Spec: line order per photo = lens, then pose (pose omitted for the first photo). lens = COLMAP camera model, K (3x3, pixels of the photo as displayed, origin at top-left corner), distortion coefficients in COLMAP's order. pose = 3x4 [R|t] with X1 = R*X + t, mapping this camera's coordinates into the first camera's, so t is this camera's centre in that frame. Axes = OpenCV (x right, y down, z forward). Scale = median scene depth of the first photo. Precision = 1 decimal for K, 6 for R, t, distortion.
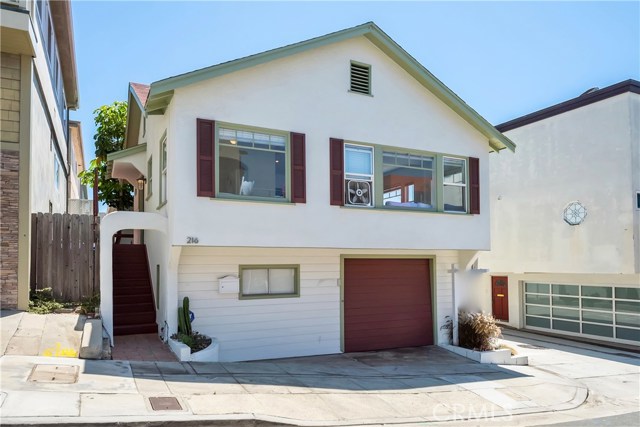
lens RADIAL K [[433.0, 0, 310.7], [0, 433.0, 248.0], [0, 0, 1]] dist [0.005213, -0.008244]
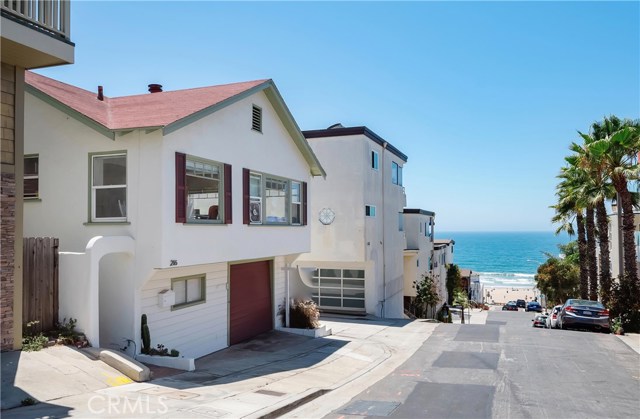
lens RADIAL K [[515.4, 0, 320.5], [0, 515.4, 208.5], [0, 0, 1]] dist [-0.004212, -0.013023]
pose [[0.715461, 0.029860, 0.698014, -0.771564], [-0.028598, 0.999501, -0.013444, -0.124493], [-0.698067, -0.010343, 0.715958, -0.172199]]
